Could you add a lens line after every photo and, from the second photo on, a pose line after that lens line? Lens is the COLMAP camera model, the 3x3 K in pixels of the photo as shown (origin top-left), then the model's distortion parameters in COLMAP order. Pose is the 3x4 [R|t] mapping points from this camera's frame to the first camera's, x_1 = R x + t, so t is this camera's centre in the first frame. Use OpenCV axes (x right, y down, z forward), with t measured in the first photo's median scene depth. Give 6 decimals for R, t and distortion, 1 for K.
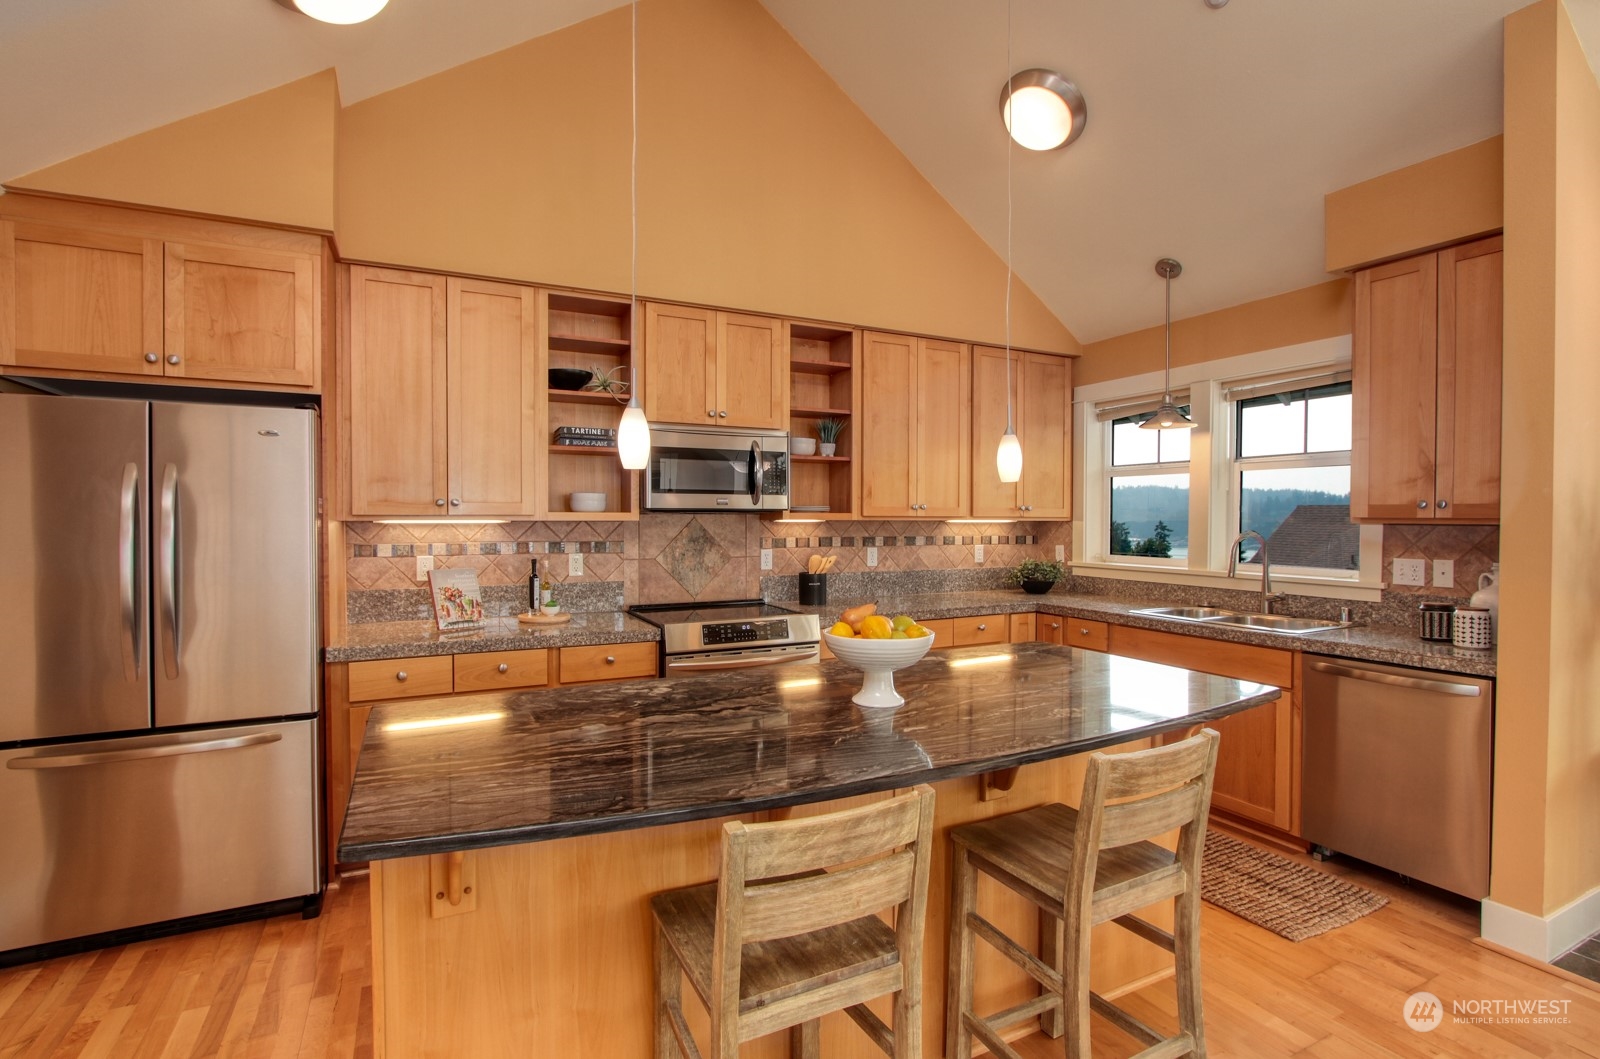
lens RADIAL K [[747.0, 0, 796.6], [0, 747.0, 527.0], [0, 0, 1]] dist [-0.024049, -0.000083]
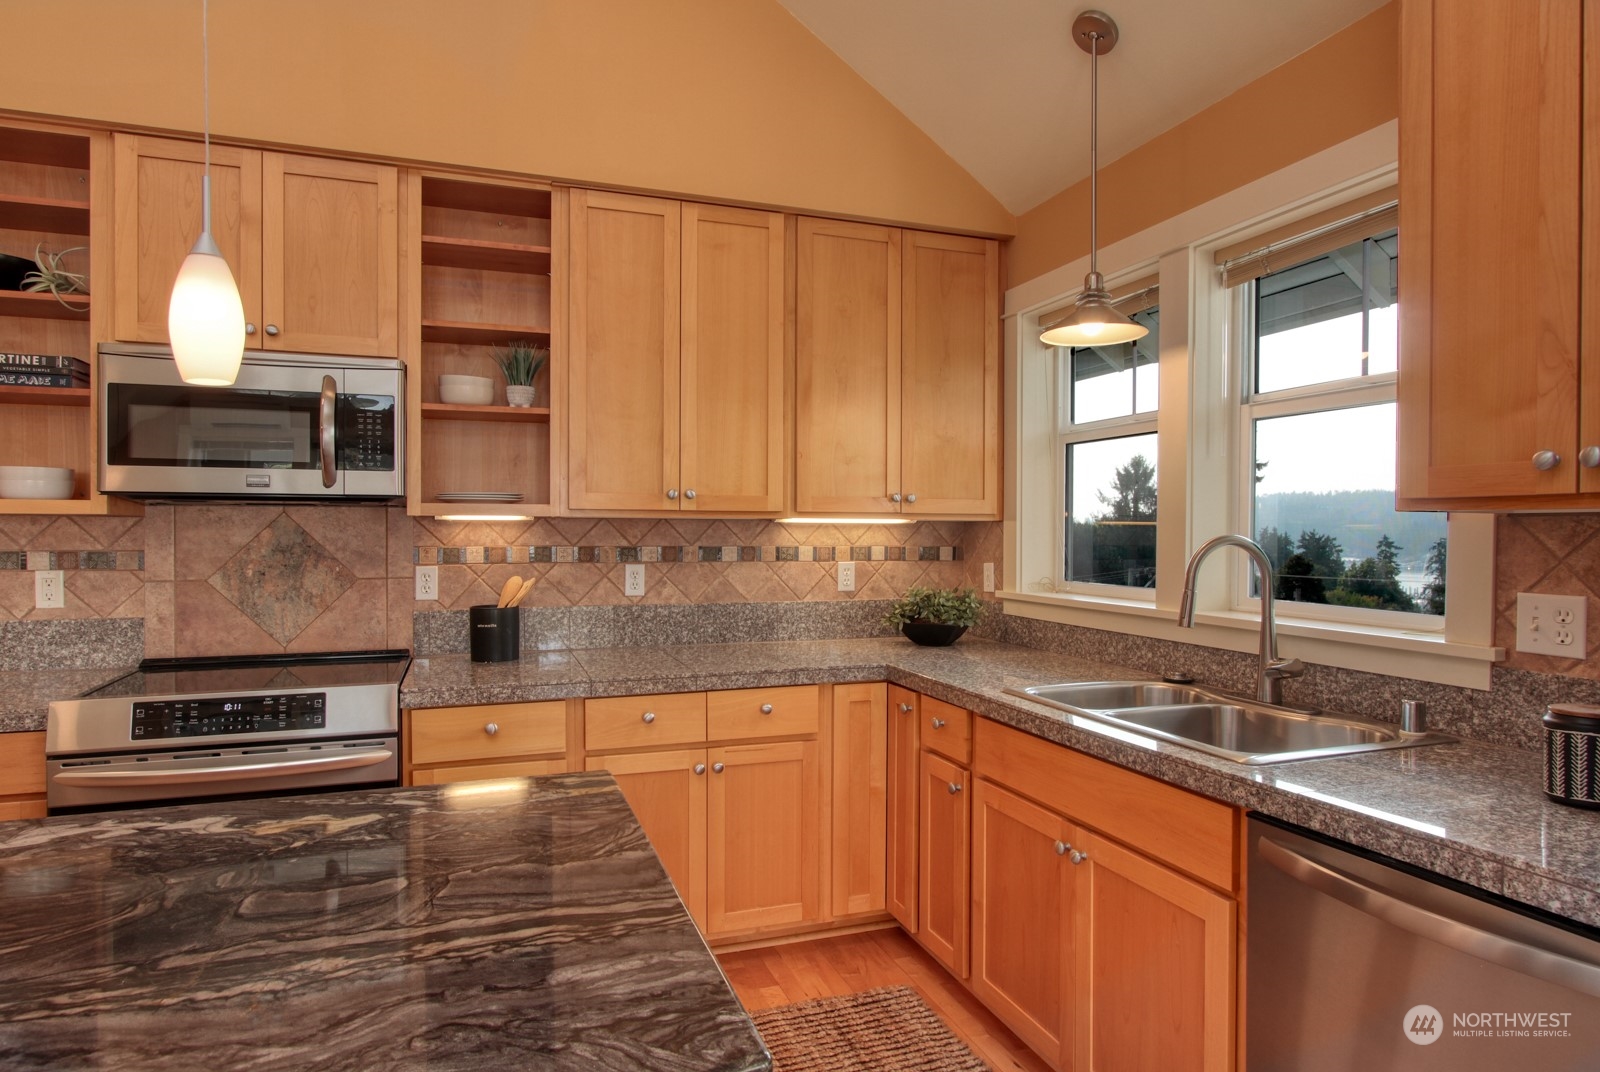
lens RADIAL K [[914.7, 0, 801.0], [0, 914.7, 538.4], [0, 0, 1]] dist [-0.019314, 0.003406]
pose [[0.993048, 0.001814, -0.117692, 0.350190], [-0.002327, 0.999988, -0.004221, 0.010323], [0.117683, 0.004466, 0.993041, 0.320743]]
